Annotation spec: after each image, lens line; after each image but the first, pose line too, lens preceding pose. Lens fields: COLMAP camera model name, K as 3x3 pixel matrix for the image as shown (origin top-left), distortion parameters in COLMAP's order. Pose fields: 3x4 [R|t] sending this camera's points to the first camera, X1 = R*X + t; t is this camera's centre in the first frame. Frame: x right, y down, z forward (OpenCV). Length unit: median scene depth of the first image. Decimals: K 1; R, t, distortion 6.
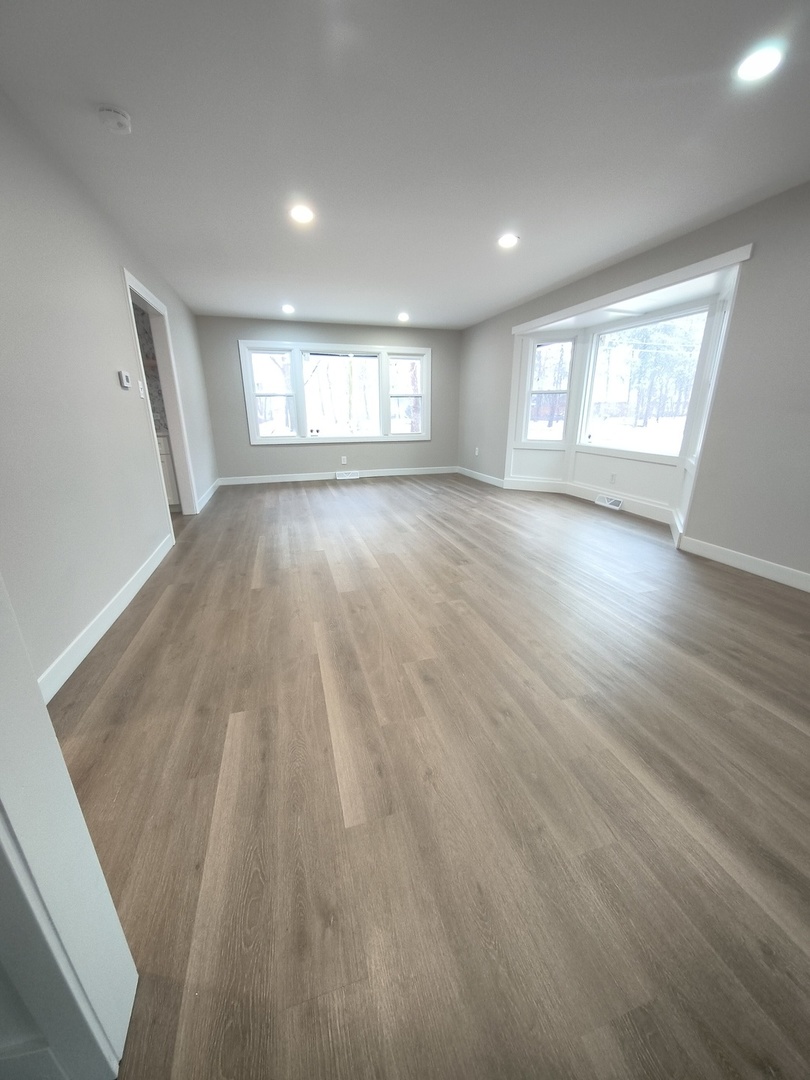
lens RADIAL K [[401.1, 0, 405.0], [0, 401.1, 540.0], [0, 0, 1]] dist [-0.000926, -0.000032]
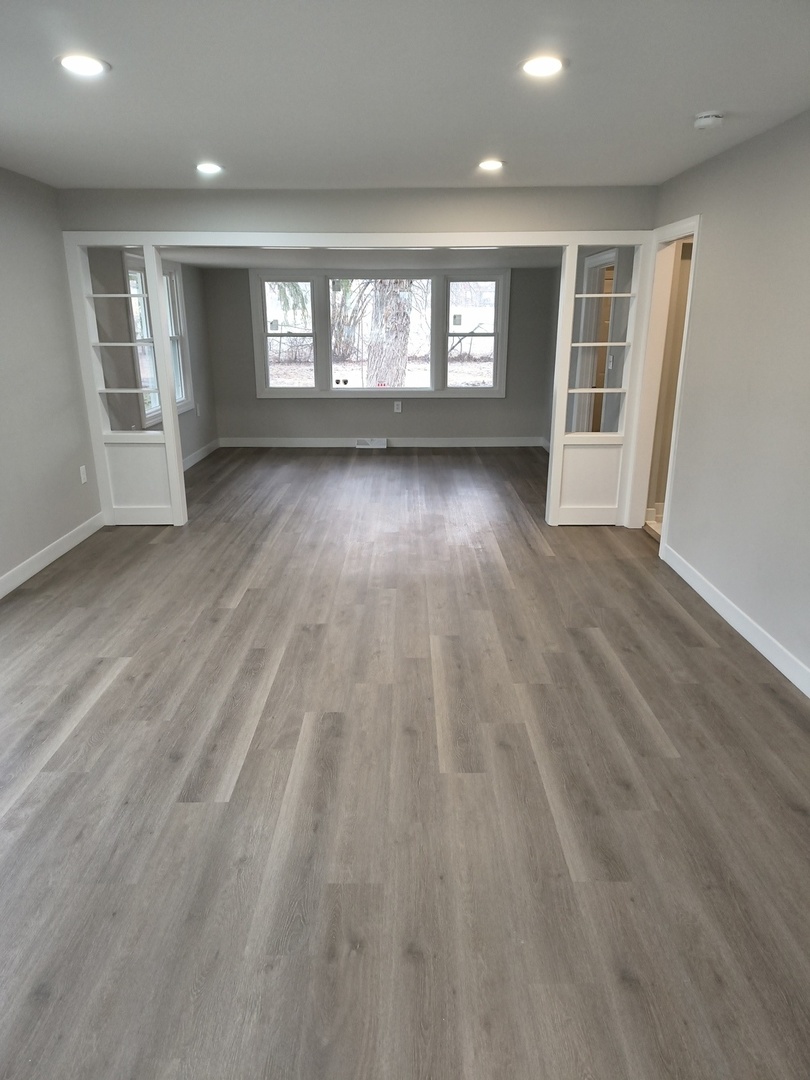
lens RADIAL K [[739.7, 0, 405.0], [0, 739.7, 540.0], [0, 0, 1]] dist [0.075738, -0.092753]
pose [[-0.958133, -0.076411, 0.275938, -0.381498], [0.094419, 0.825505, 0.556441, -0.828277], [-0.270306, 0.559198, -0.783729, 2.026716]]
